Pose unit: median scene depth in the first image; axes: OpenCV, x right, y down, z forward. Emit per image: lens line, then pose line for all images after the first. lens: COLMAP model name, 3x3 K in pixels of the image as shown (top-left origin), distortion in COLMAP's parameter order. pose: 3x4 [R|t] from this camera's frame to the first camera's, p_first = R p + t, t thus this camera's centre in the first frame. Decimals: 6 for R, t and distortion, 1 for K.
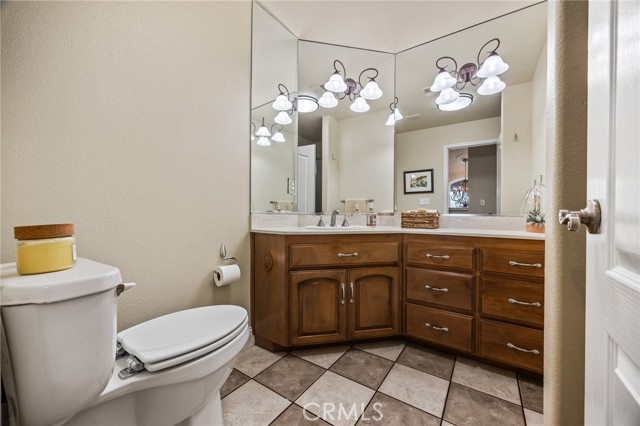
lens RADIAL K [[244.4, 0, 322.5], [0, 244.4, 213.7], [0, 0, 1]] dist [0.001772, 0.000224]
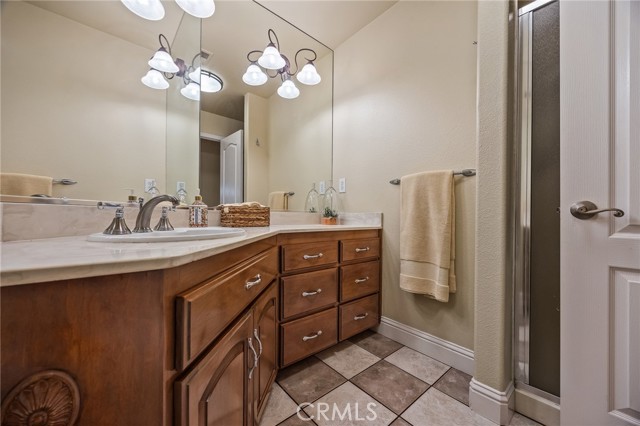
lens RADIAL K [[244.4, 0, 320.4], [0, 244.4, 217.5], [0, 0, 1]] dist [0.001772, 0.000224]
pose [[0.263291, -0.009858, 0.964666, -0.381817], [-0.010463, 0.999860, 0.013073, 0.022328], [-0.964660, -0.013535, 0.263151, 0.747580]]
